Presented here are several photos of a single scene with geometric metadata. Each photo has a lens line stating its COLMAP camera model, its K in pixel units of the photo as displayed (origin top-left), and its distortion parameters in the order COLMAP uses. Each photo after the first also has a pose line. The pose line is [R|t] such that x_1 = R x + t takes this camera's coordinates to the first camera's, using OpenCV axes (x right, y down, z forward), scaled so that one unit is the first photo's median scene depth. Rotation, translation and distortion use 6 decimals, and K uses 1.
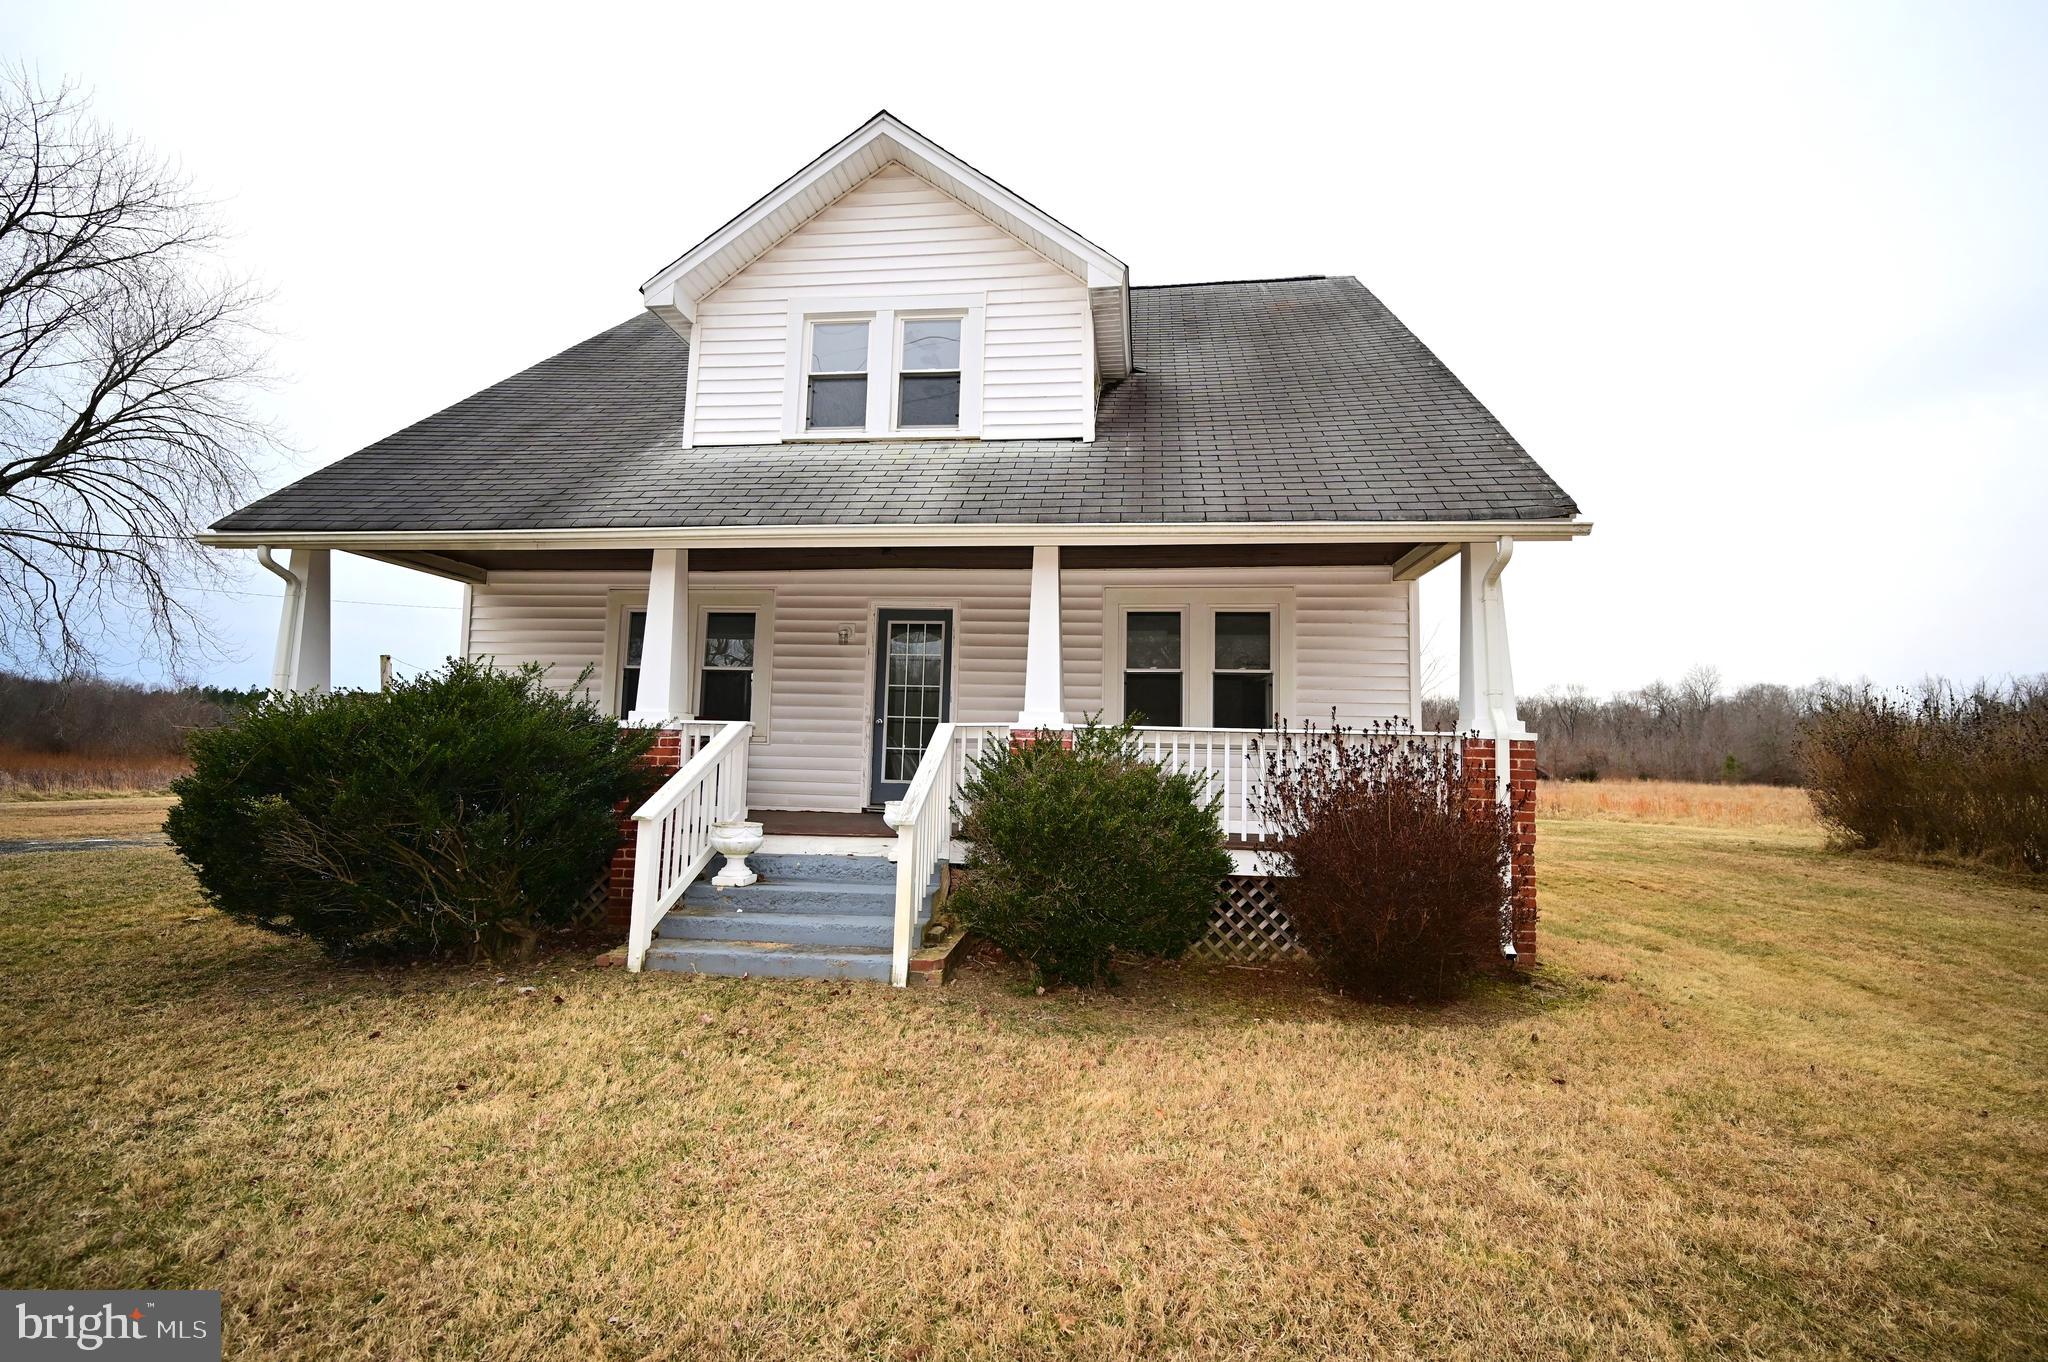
lens RADIAL K [[887.2, 0, 1024.0], [0, 887.2, 681.0], [0, 0, 1]] dist [-0.003658, -0.000405]
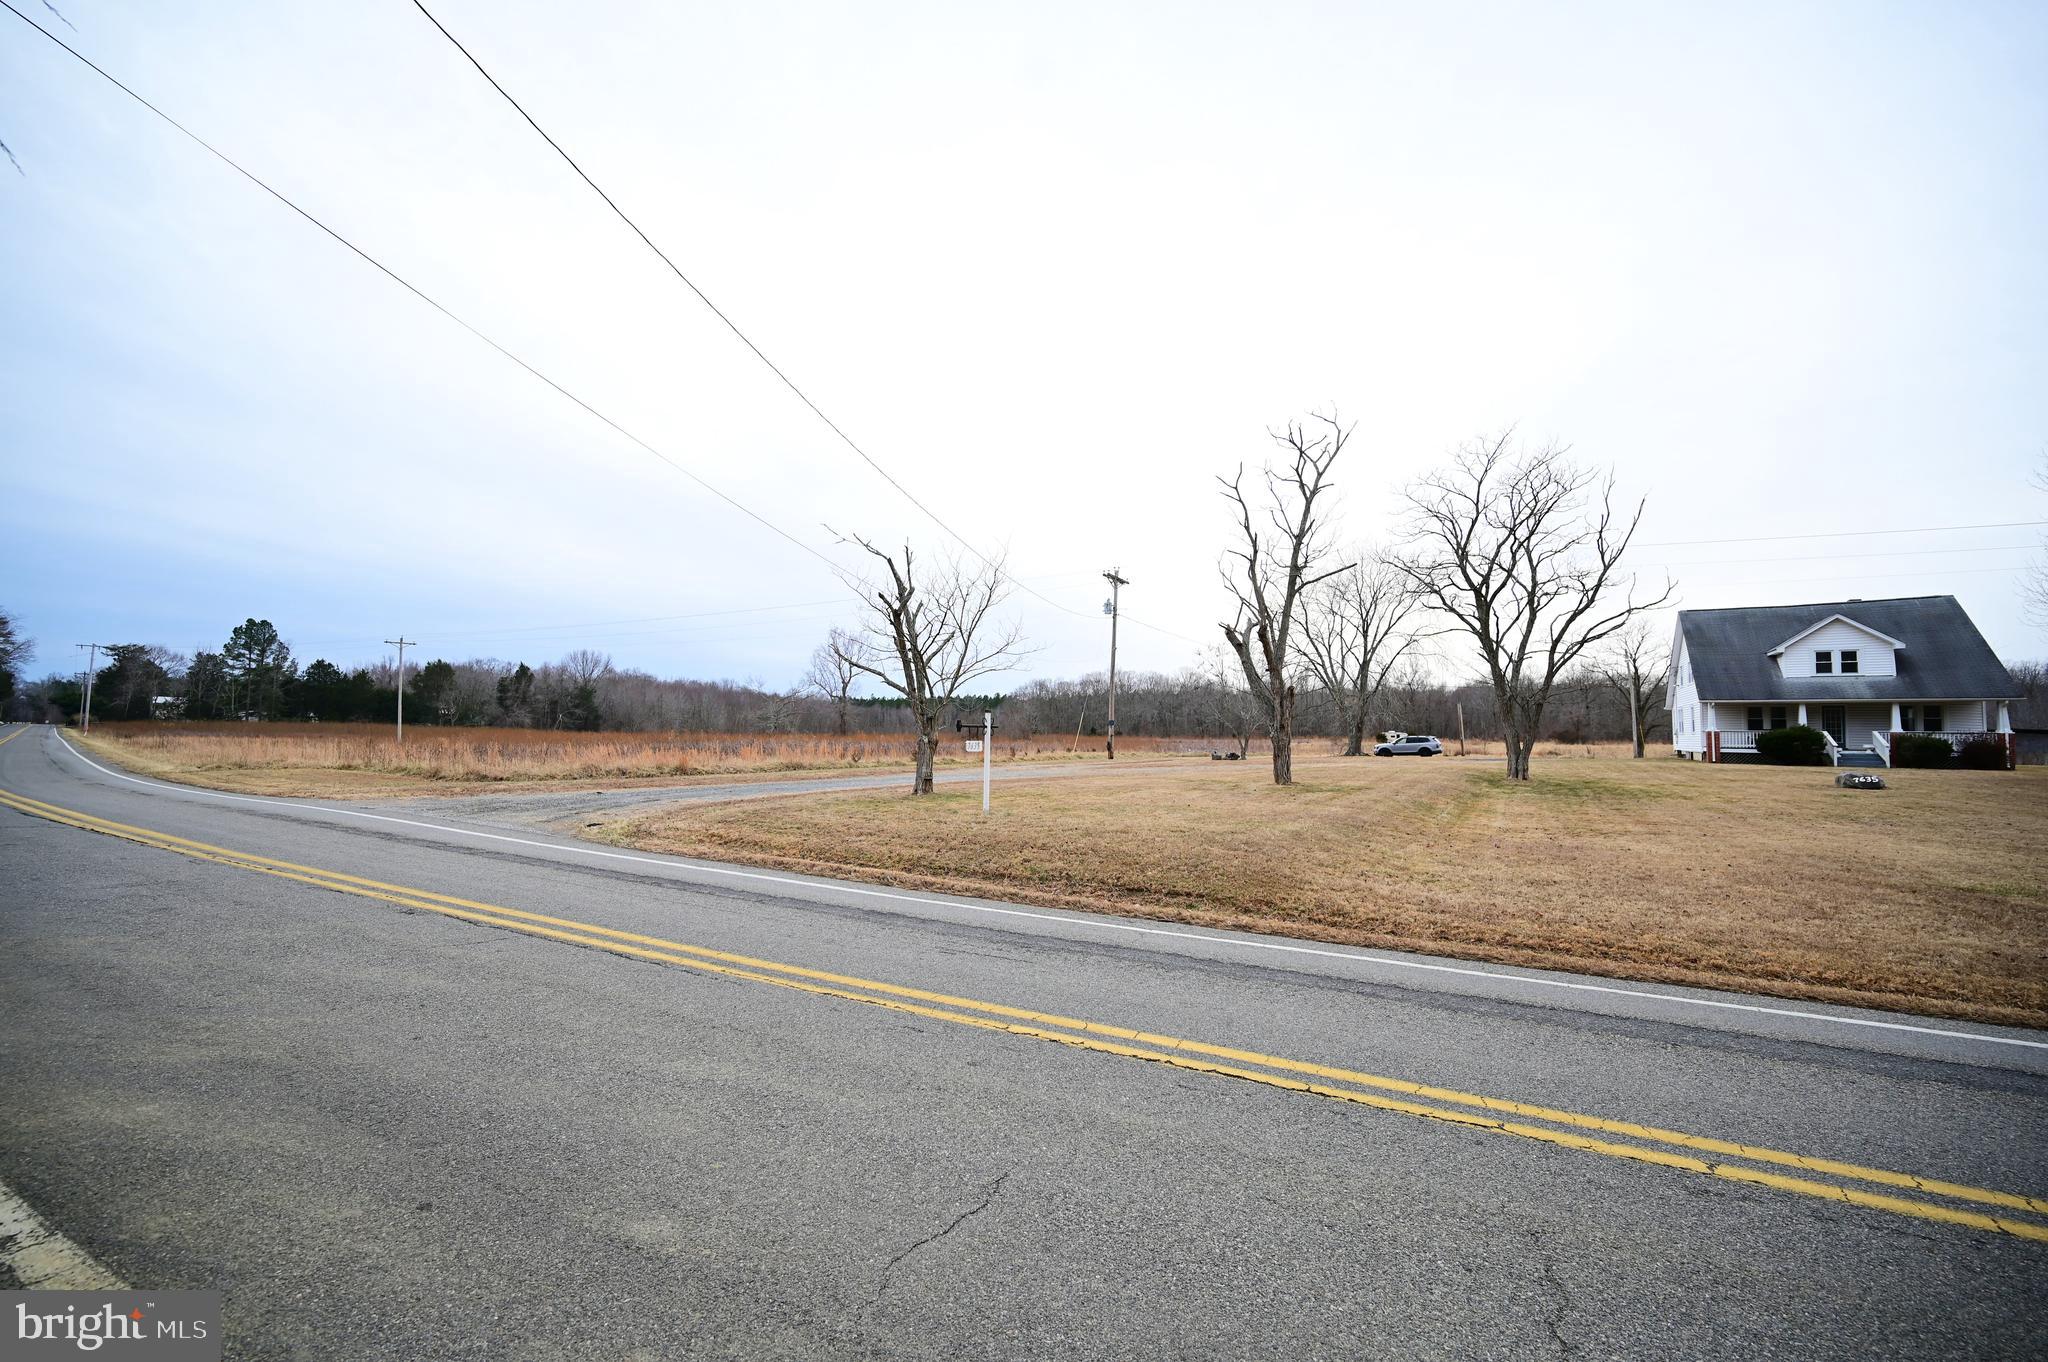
lens RADIAL K [[805.1, 0, 1027.7], [0, 805.1, 688.3], [0, 0, 1]] dist [-0.000148, 0.000240]
pose [[0.902668, -0.033395, -0.429041, -2.316166], [0.042472, 0.999030, 0.011598, -0.436964], [0.428238, -0.028692, 0.903211, -5.054237]]
